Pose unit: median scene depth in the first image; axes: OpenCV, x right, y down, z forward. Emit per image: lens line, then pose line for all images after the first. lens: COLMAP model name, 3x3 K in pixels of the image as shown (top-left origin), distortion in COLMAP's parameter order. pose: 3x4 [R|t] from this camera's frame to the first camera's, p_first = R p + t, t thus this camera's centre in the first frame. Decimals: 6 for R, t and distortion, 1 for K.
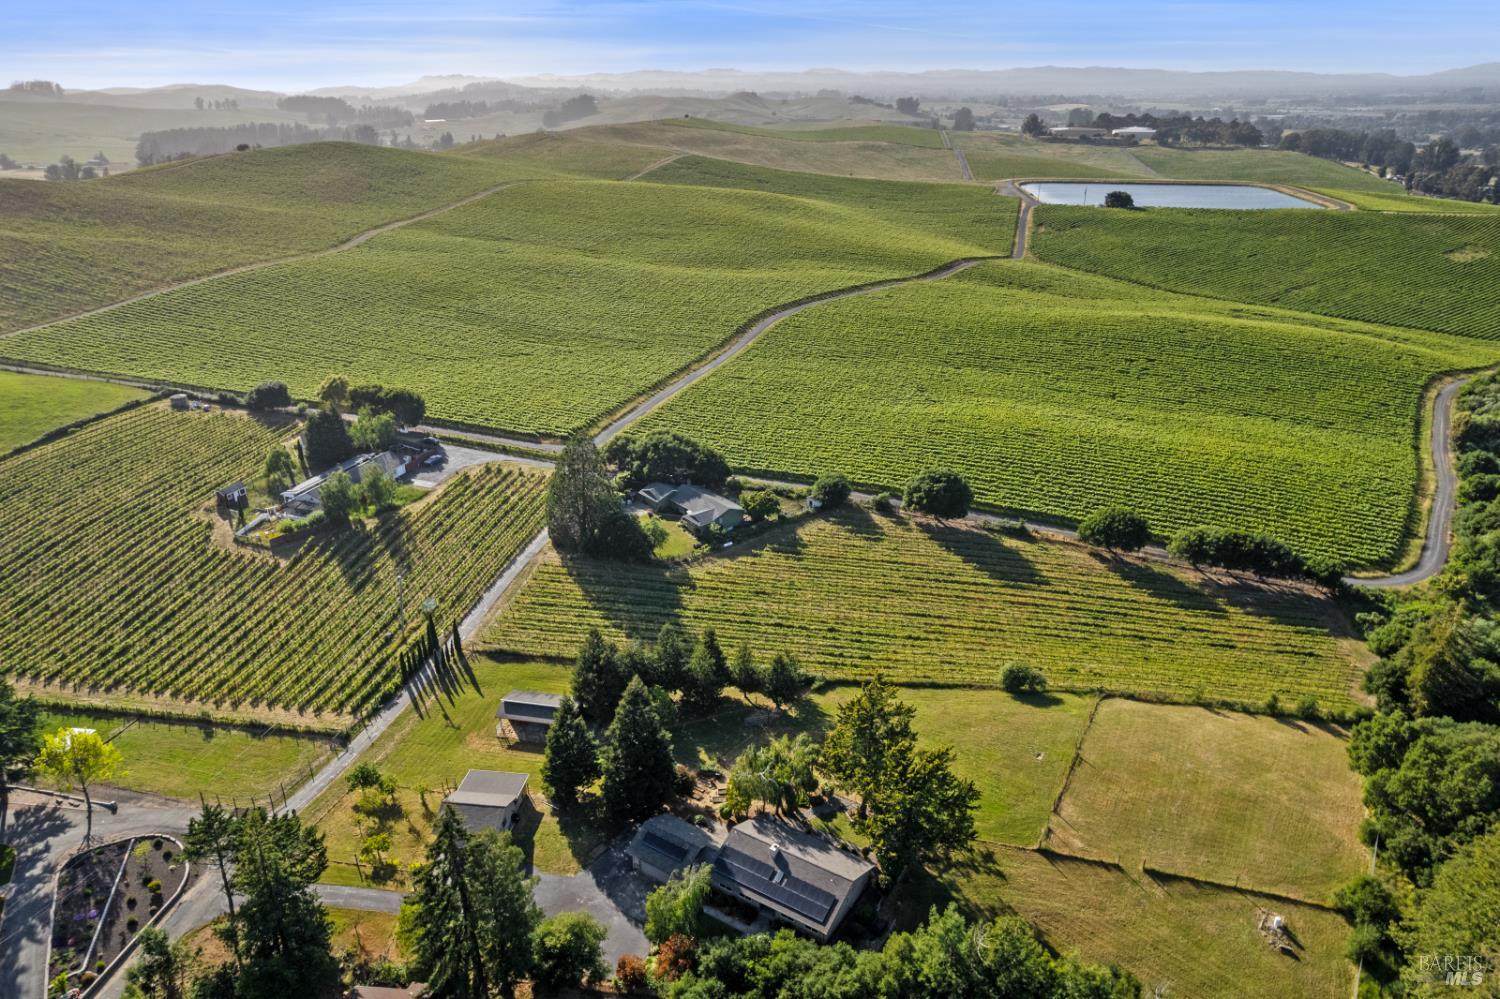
lens RADIAL K [[960.4, 0, 764.7], [0, 960.4, 504.5], [0, 0, 1]] dist [-0.073327, 0.066280]
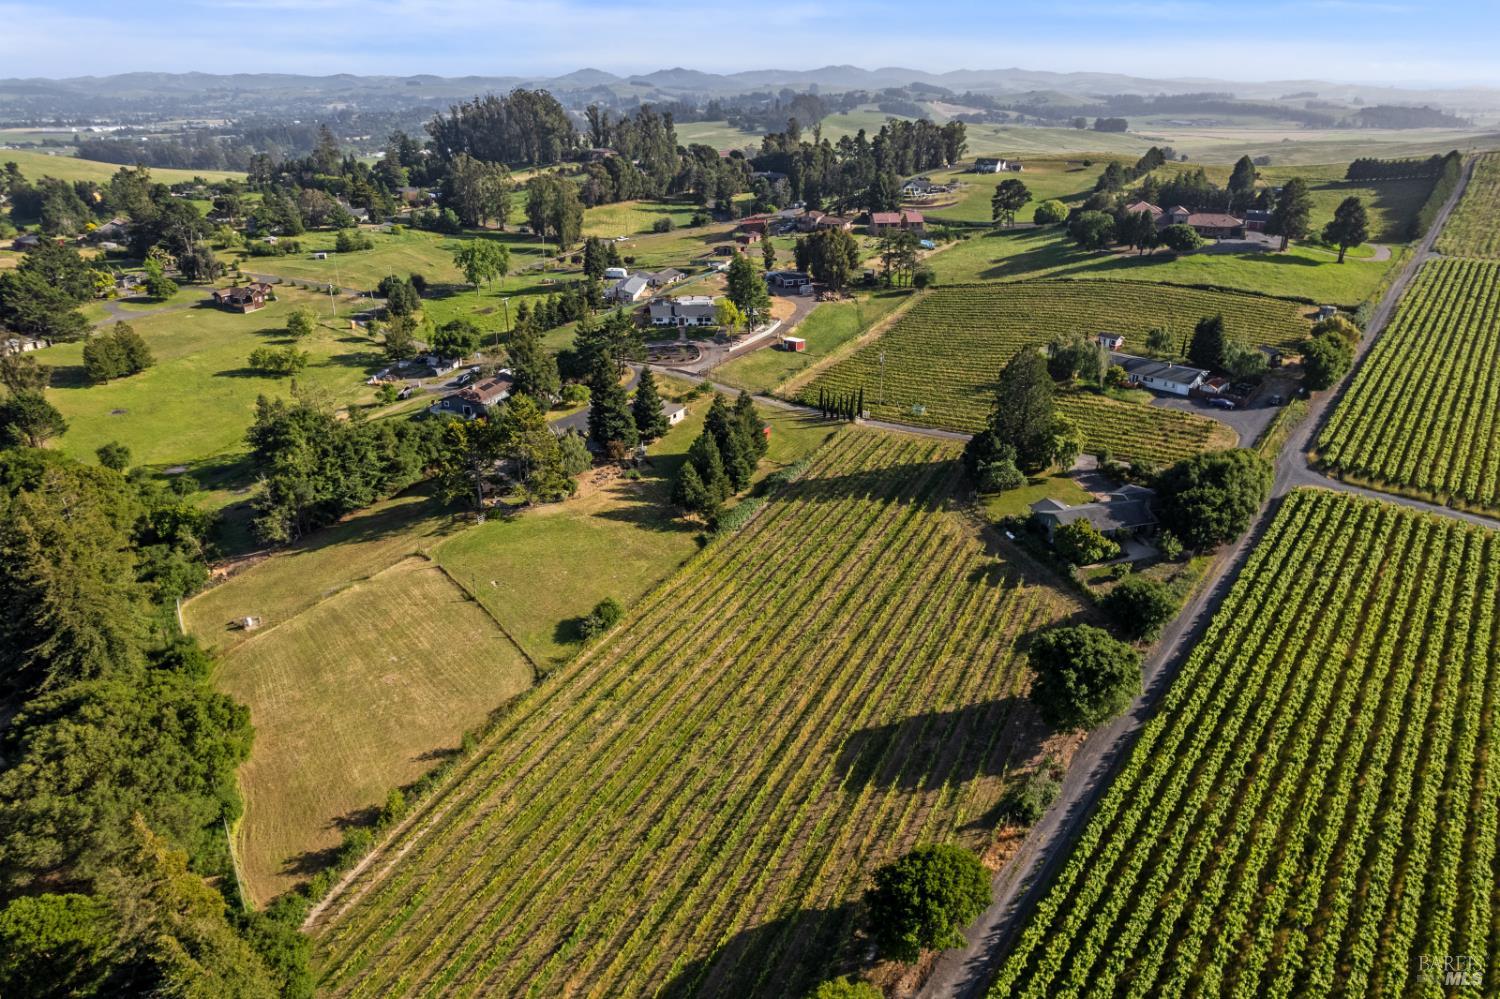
lens RADIAL K [[960.4, 0, 764.7], [0, 960.4, 504.5], [0, 0, 1]] dist [-0.073327, 0.066280]
pose [[-0.374153, 0.387163, -0.842683, 1.054180], [-0.366088, 0.773220, 0.517793, -0.476328], [0.852050, 0.502230, -0.147567, 1.379371]]
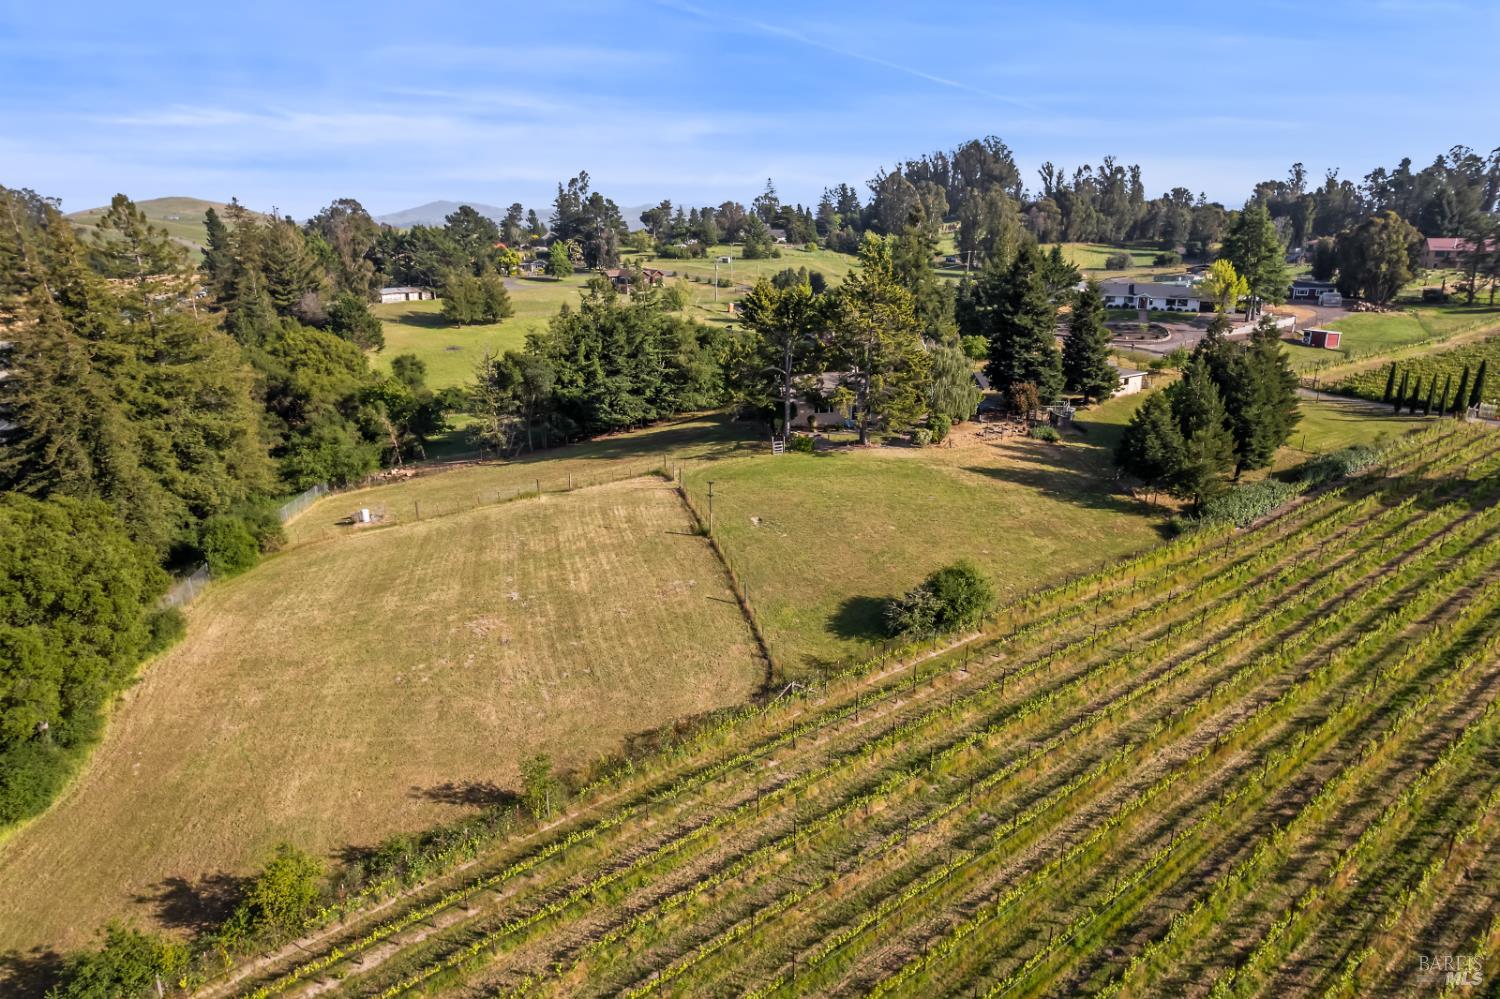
lens RADIAL K [[960.4, 0, 764.7], [0, 960.4, 504.5], [0, 0, 1]] dist [-0.073327, 0.066280]
pose [[-0.735282, 0.200659, -0.647376, 0.658065], [-0.263981, 0.794953, 0.546227, -0.057987], [0.624239, 0.572526, -0.531545, 1.307347]]
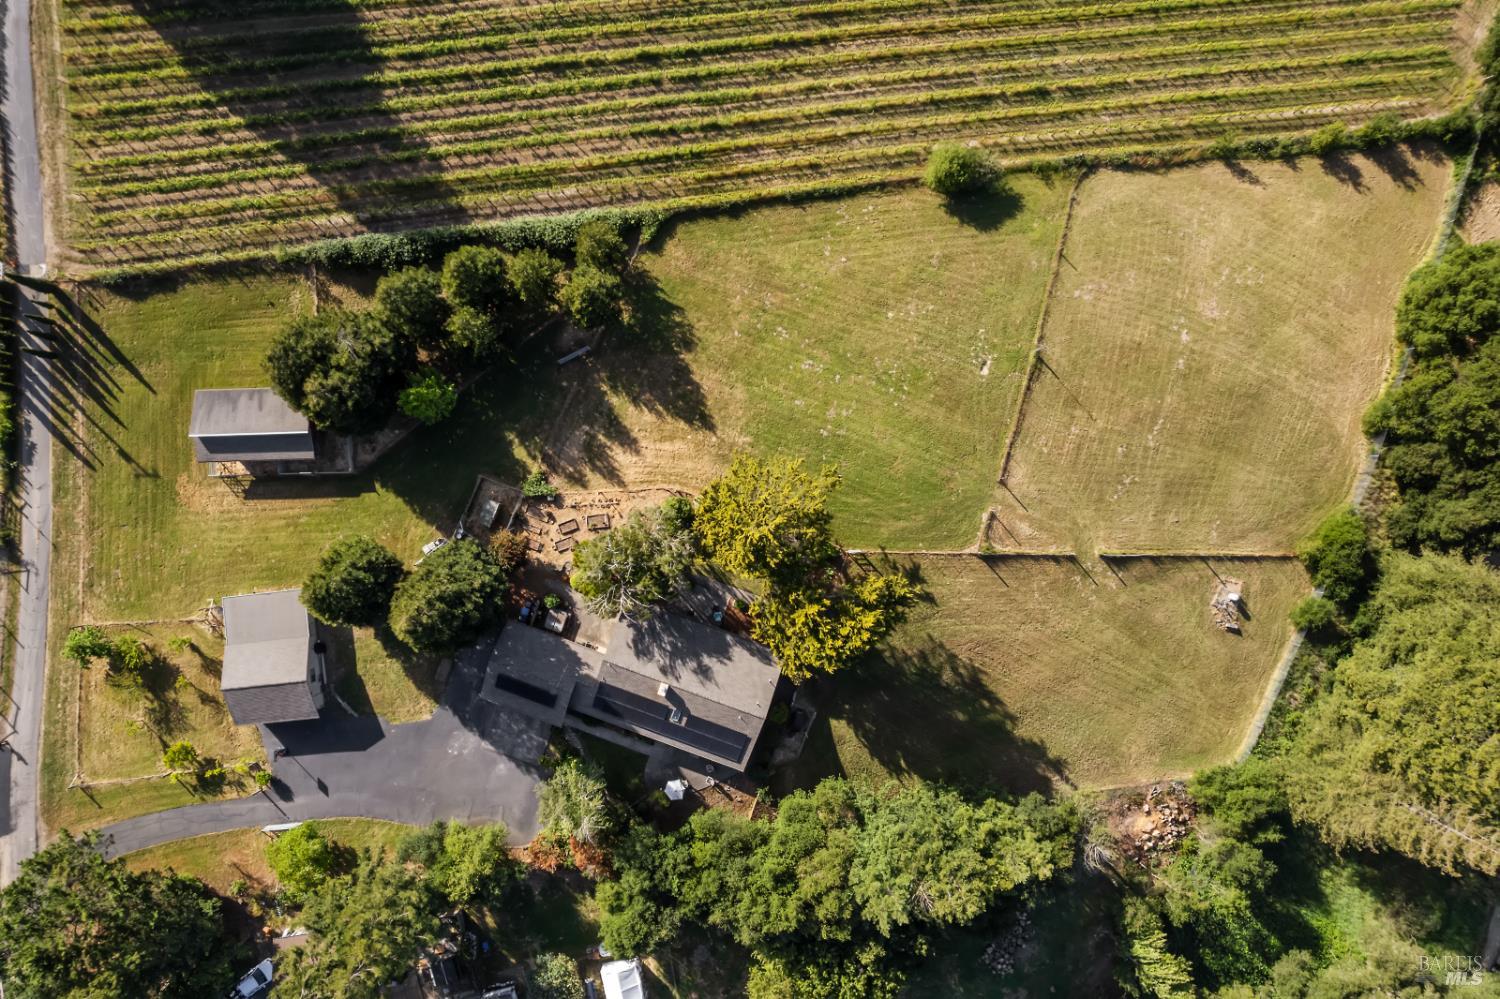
lens RADIAL K [[960.4, 0, 764.7], [0, 960.4, 504.5], [0, 0, 1]] dist [-0.073327, 0.066280]
pose [[0.976645, -0.214492, 0.012589, 0.097462], [0.076992, 0.404068, 0.911483, -0.358748], [-0.200593, -0.889226, 0.411145, 0.651043]]
